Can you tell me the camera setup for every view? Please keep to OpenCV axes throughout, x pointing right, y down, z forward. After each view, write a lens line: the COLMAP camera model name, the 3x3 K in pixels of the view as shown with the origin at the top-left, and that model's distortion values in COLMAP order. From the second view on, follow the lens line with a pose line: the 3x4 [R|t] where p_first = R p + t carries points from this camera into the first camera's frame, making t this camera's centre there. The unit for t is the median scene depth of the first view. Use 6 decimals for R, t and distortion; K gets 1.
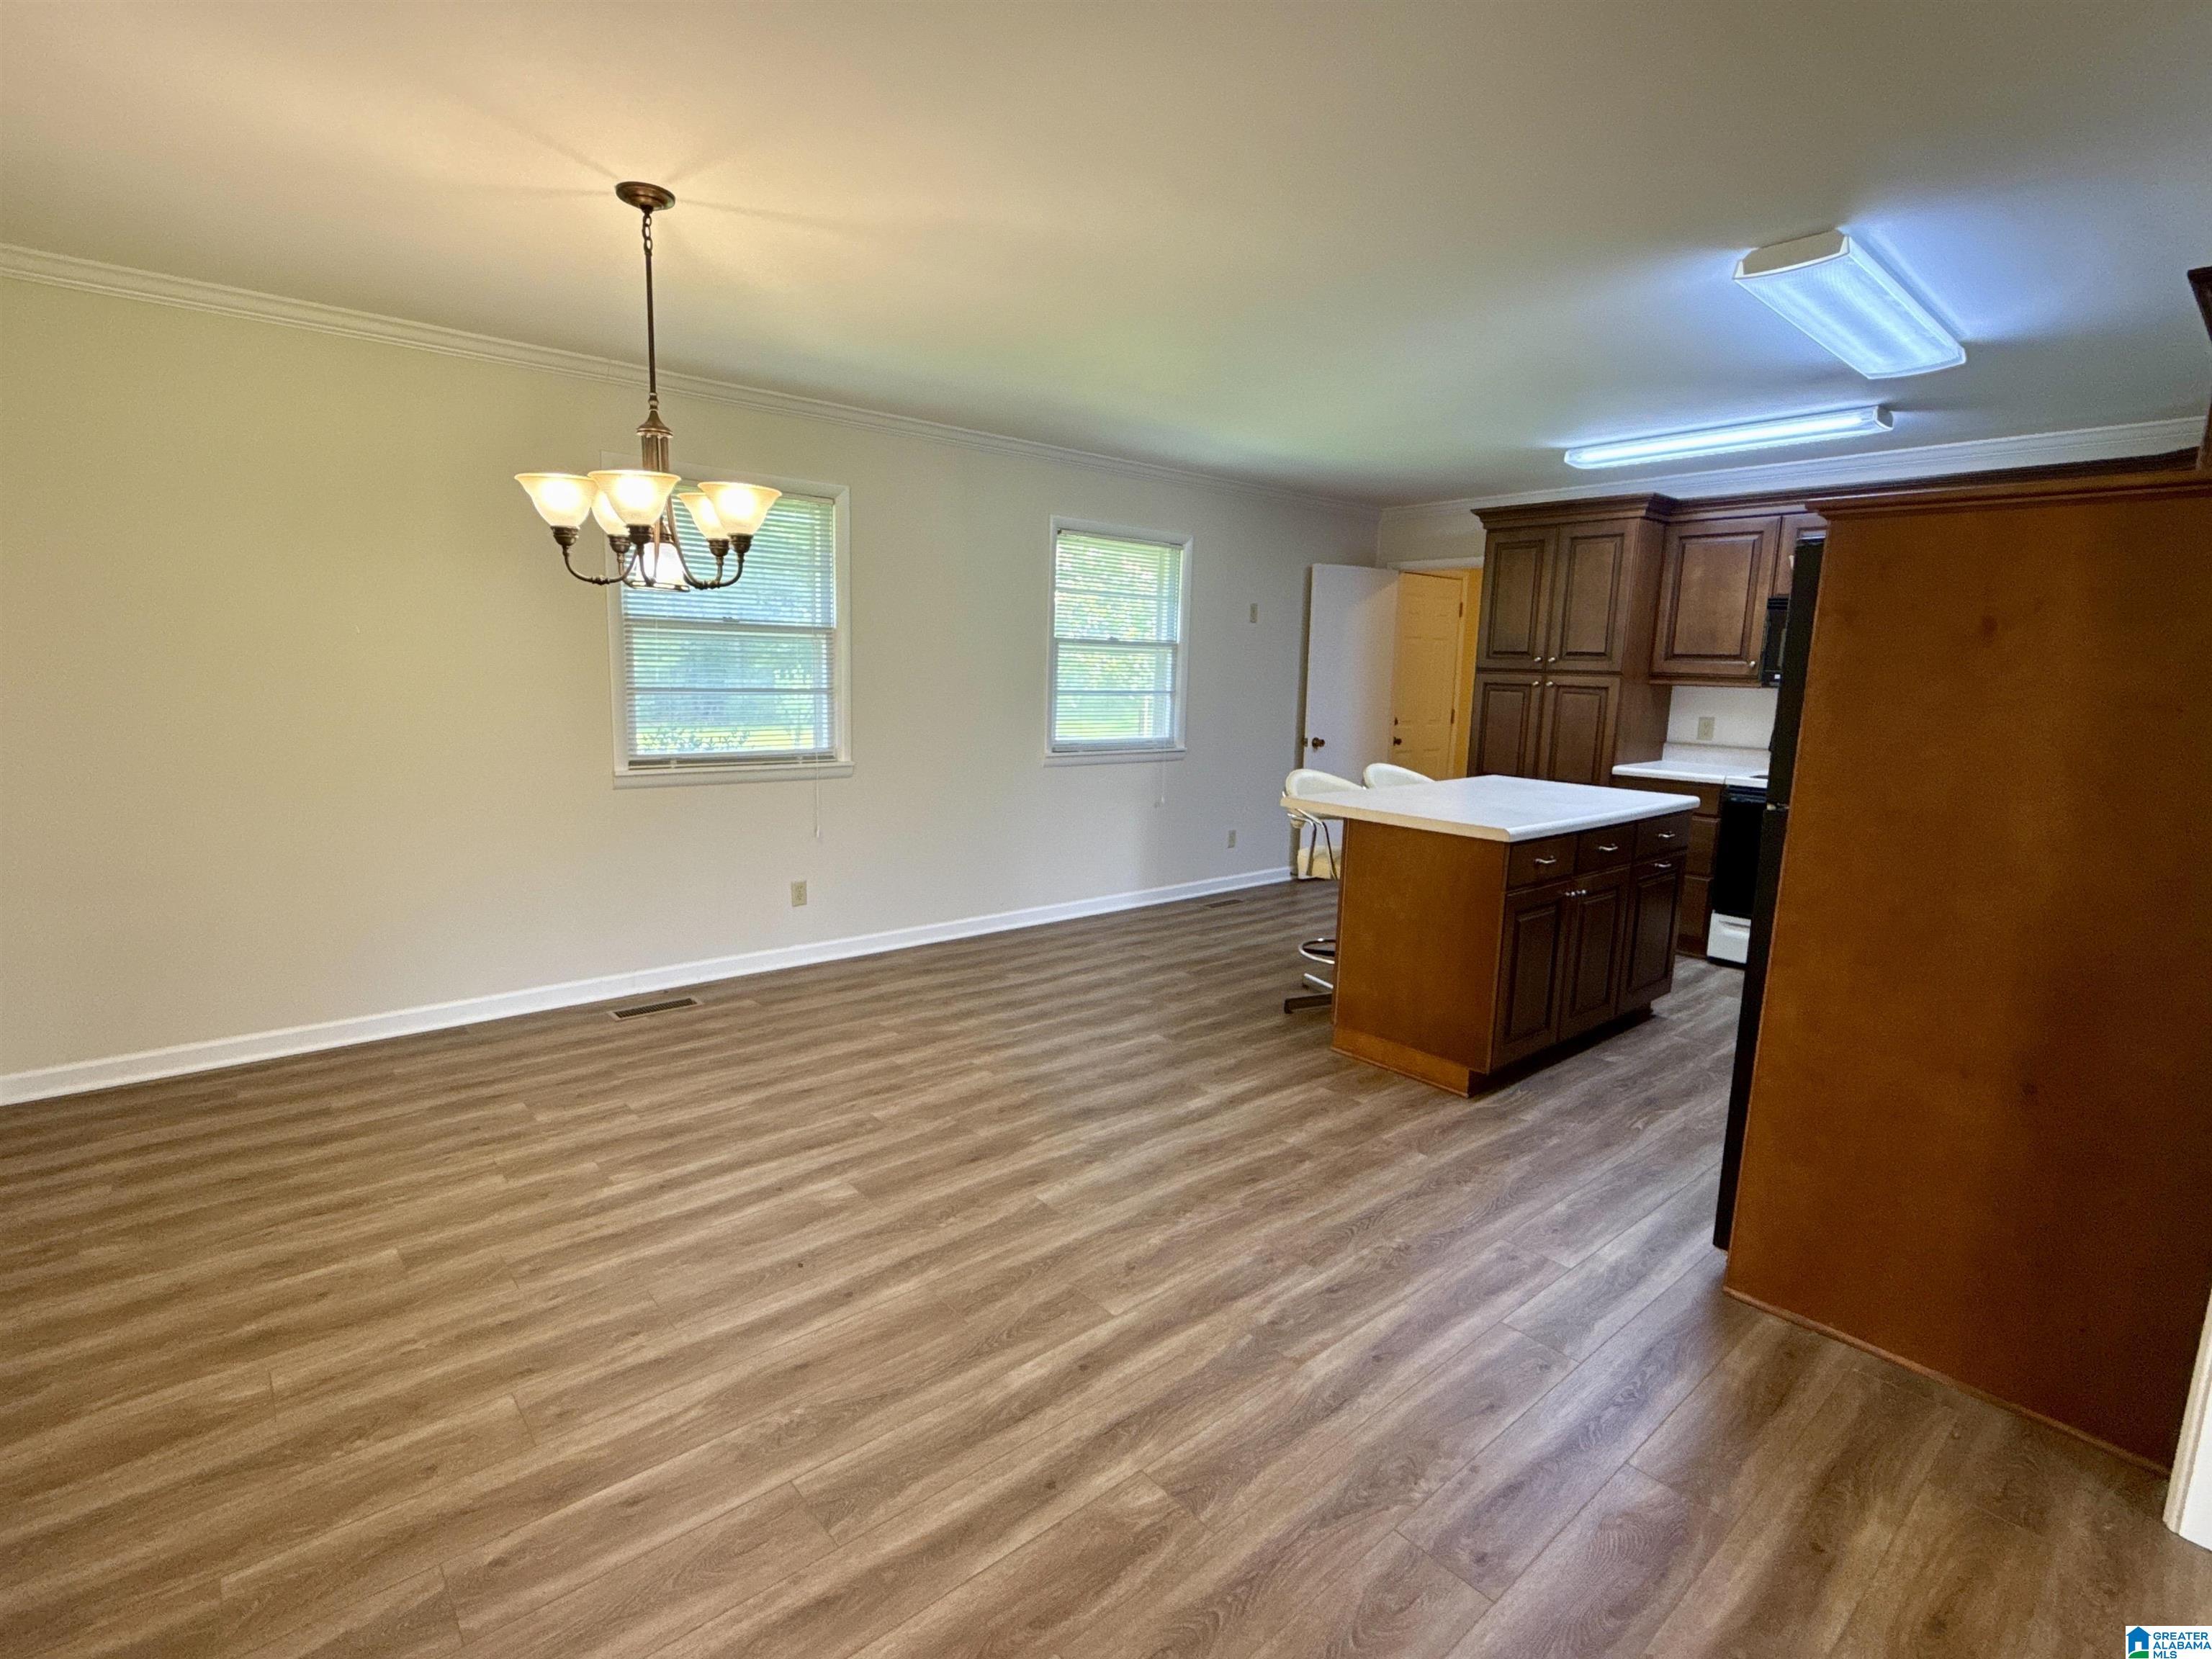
lens RADIAL K [[1042.2, 0, 1101.1], [0, 1042.2, 836.1], [0, 0, 1]] dist [0.000864, -0.000689]
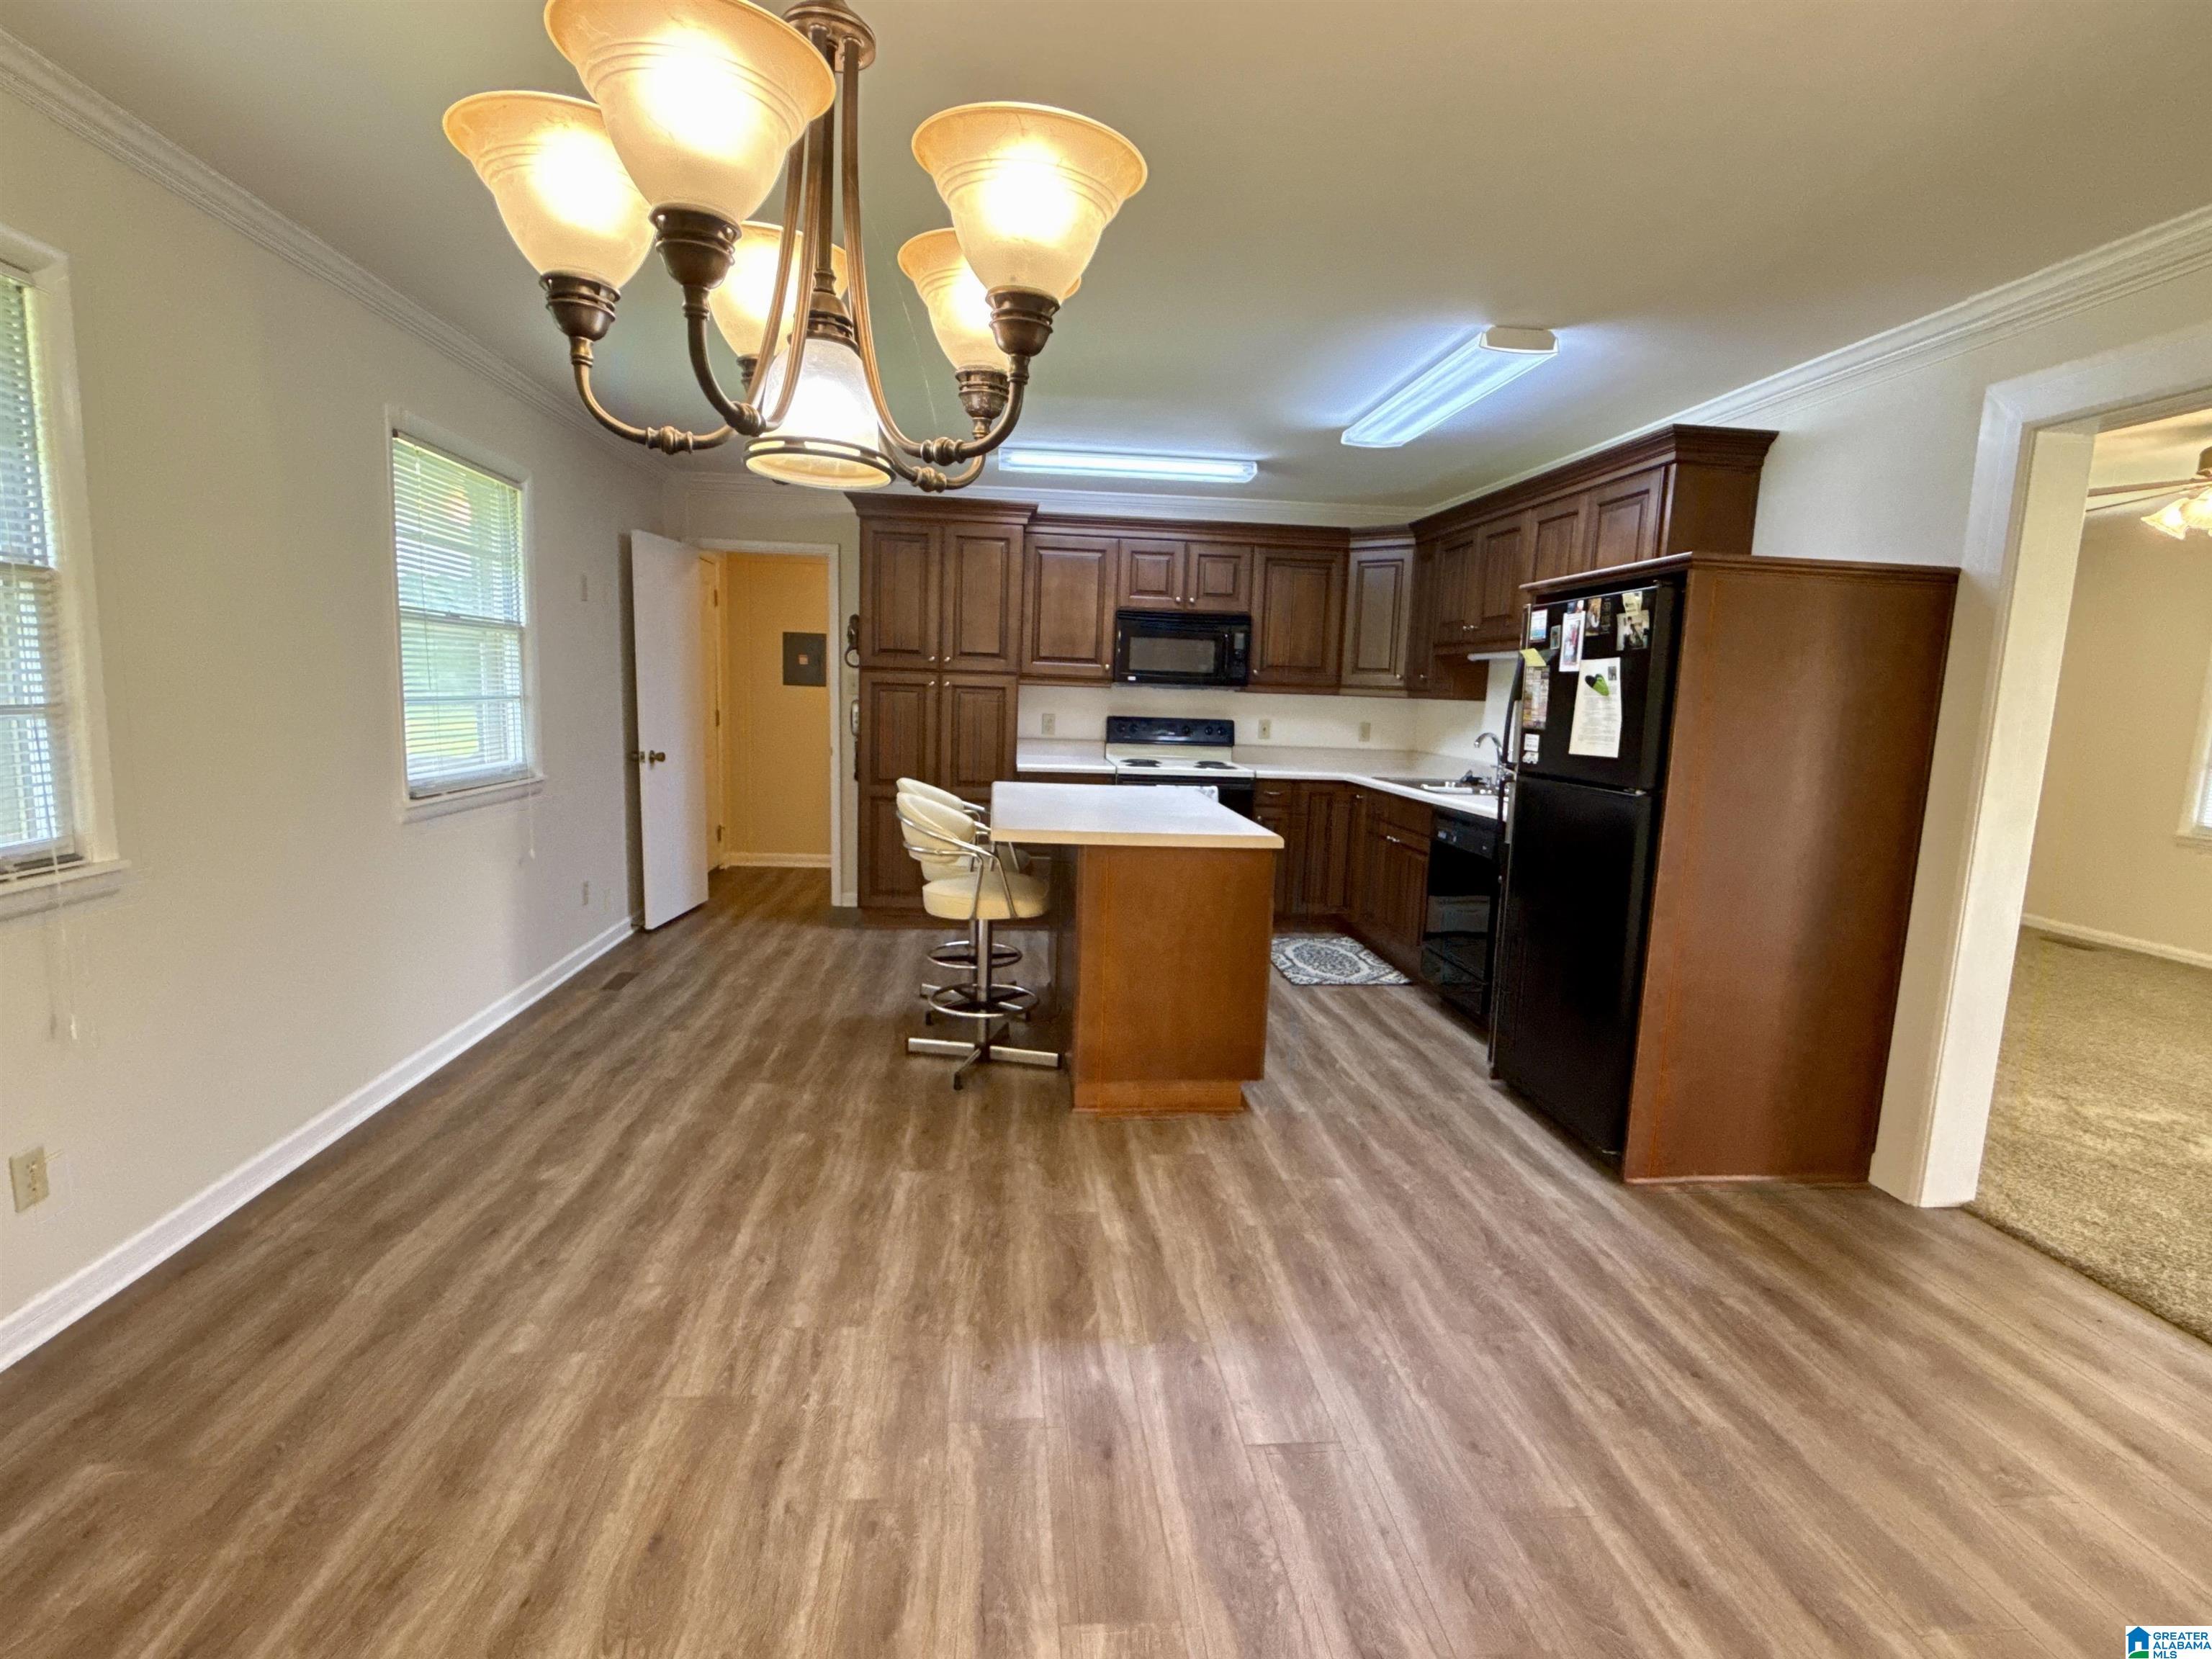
lens RADIAL K [[1054.4, 0, 1090.2], [0, 1054.4, 837.1], [0, 0, 1]] dist [-0.009081, 0.002531]
pose [[0.579793, -0.120253, 0.805841, -0.405323], [0.113909, 0.991298, 0.065973, -0.070290], [-0.806762, 0.053542, 0.588446, 0.417497]]
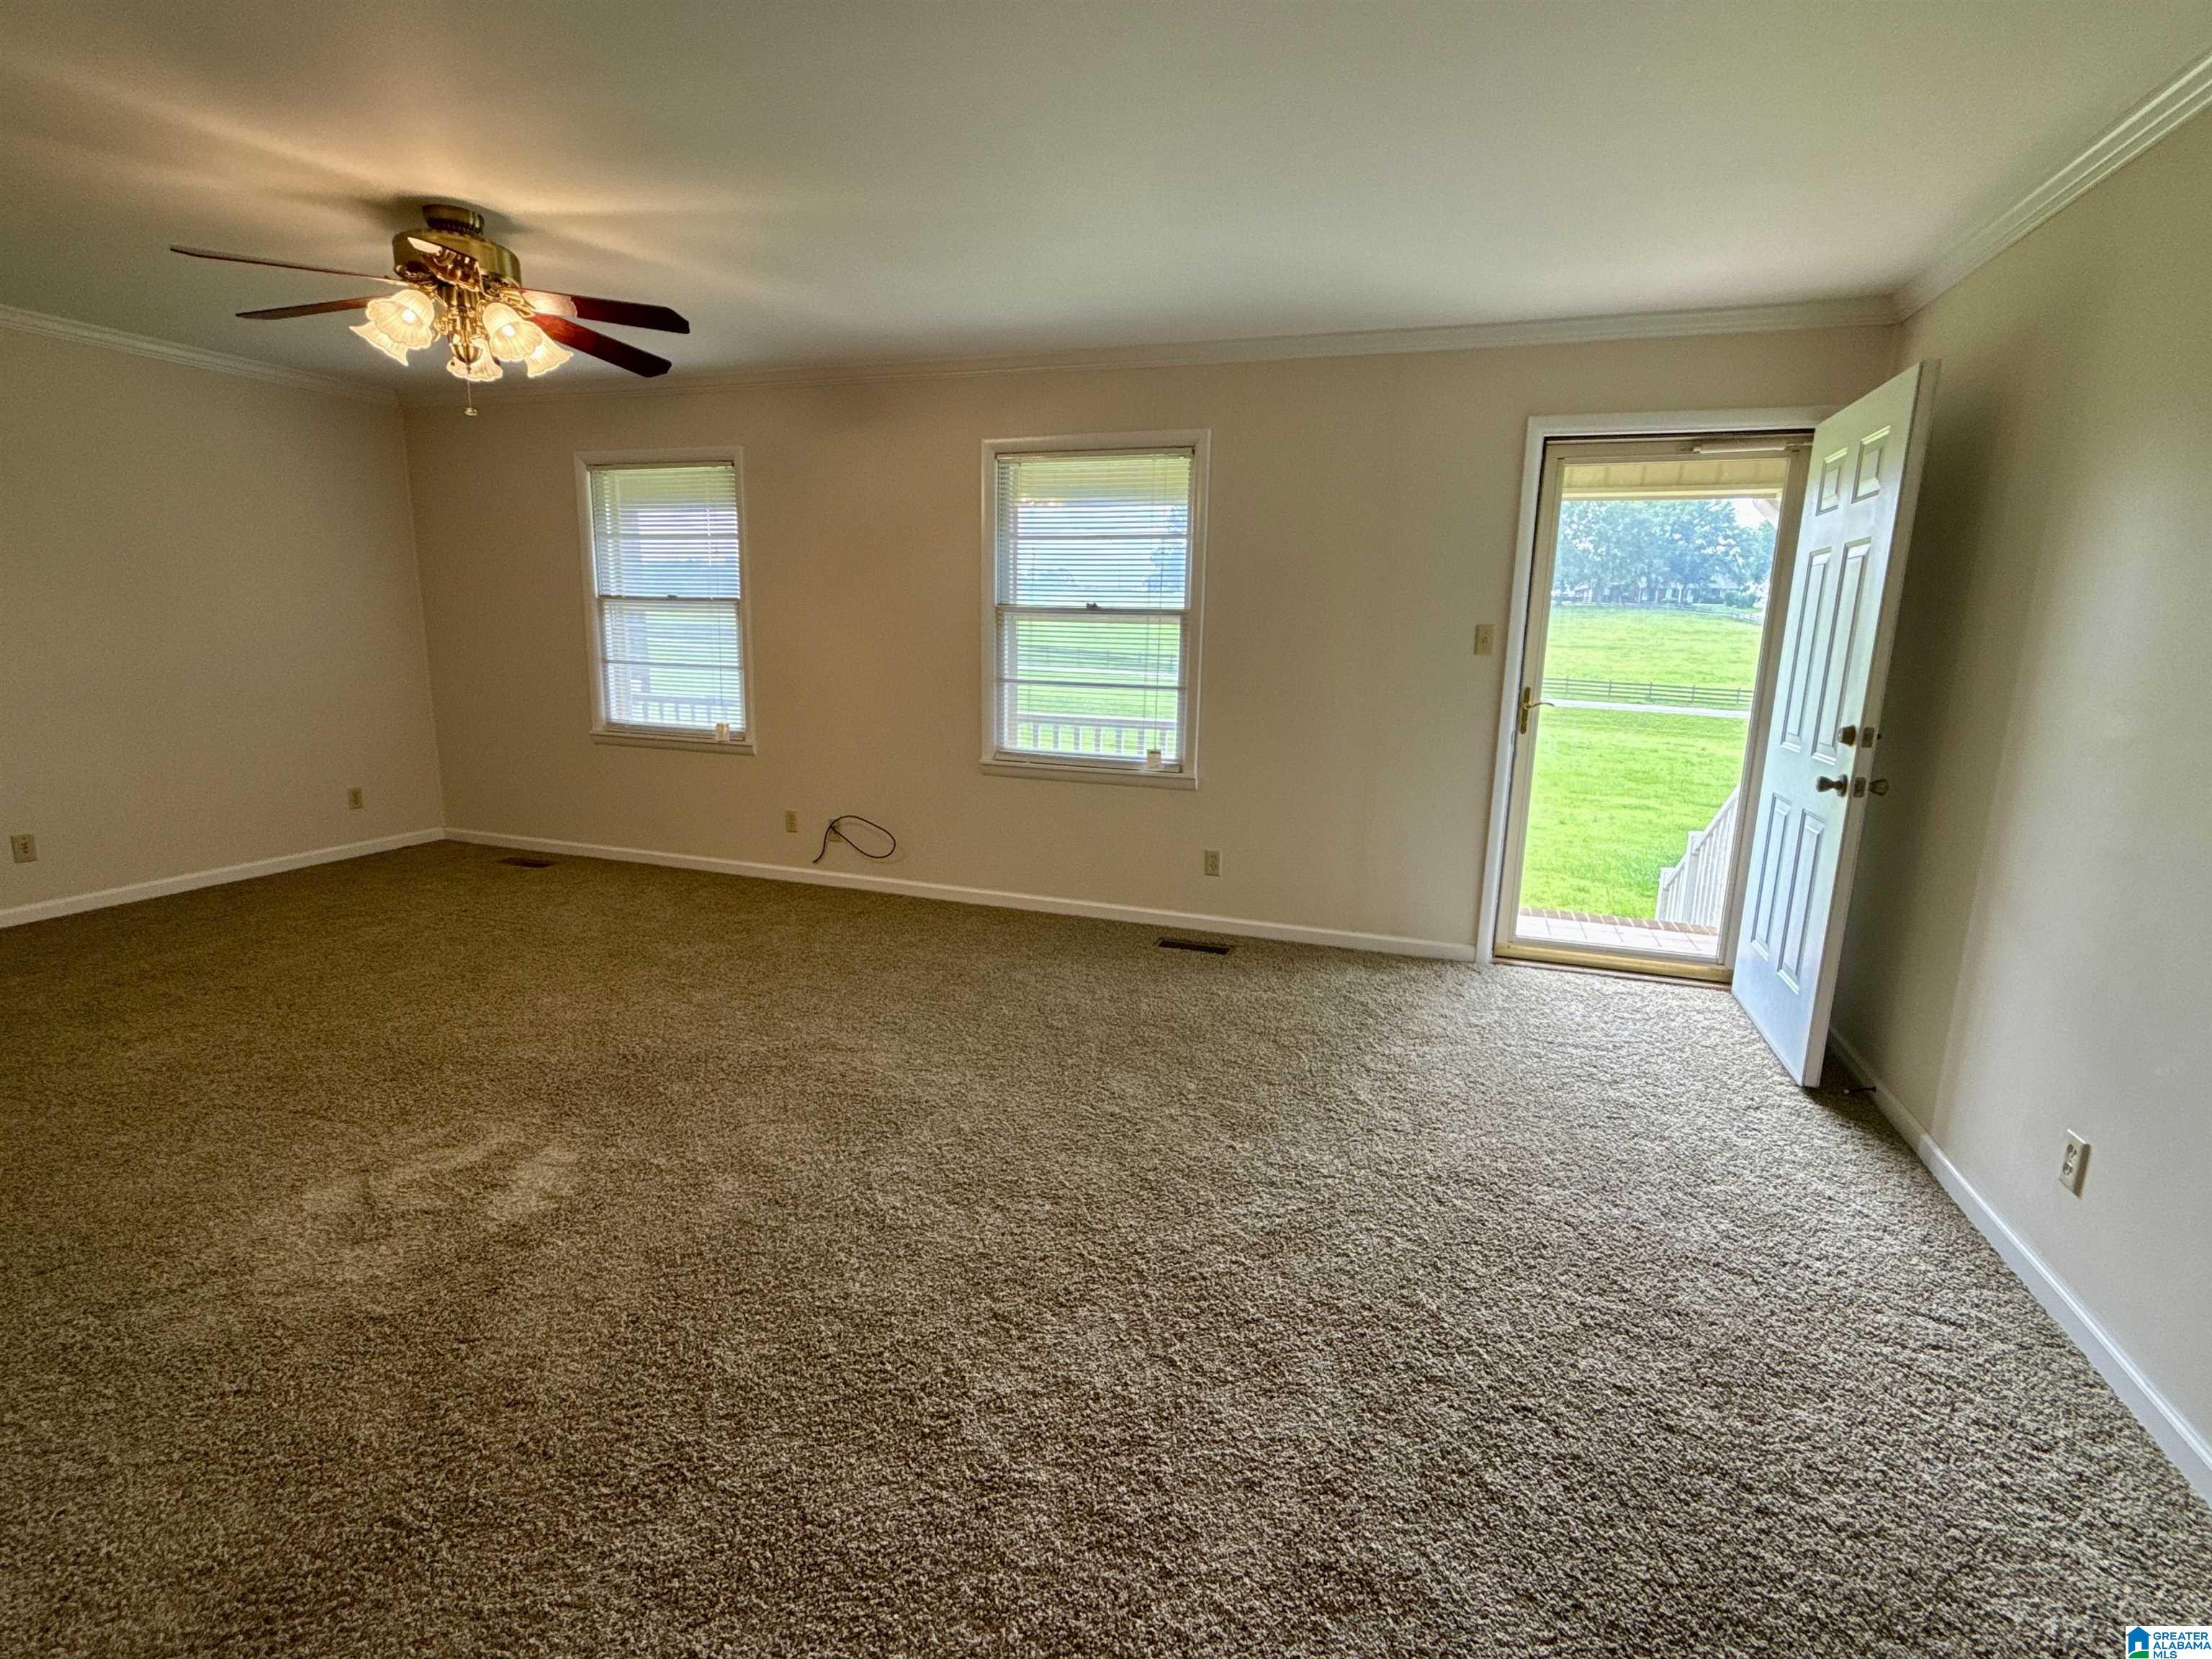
lens RADIAL K [[1042.2, 0, 1099.0], [0, 1042.2, 826.7], [0, 0, 1]] dist [0.000864, -0.000689]
pose [[-0.498515, -0.198468, 0.843856, 0.067689], [0.106211, 0.952122, 0.286676, -0.018344], [-0.860350, 0.232539, -0.453567, 0.152475]]
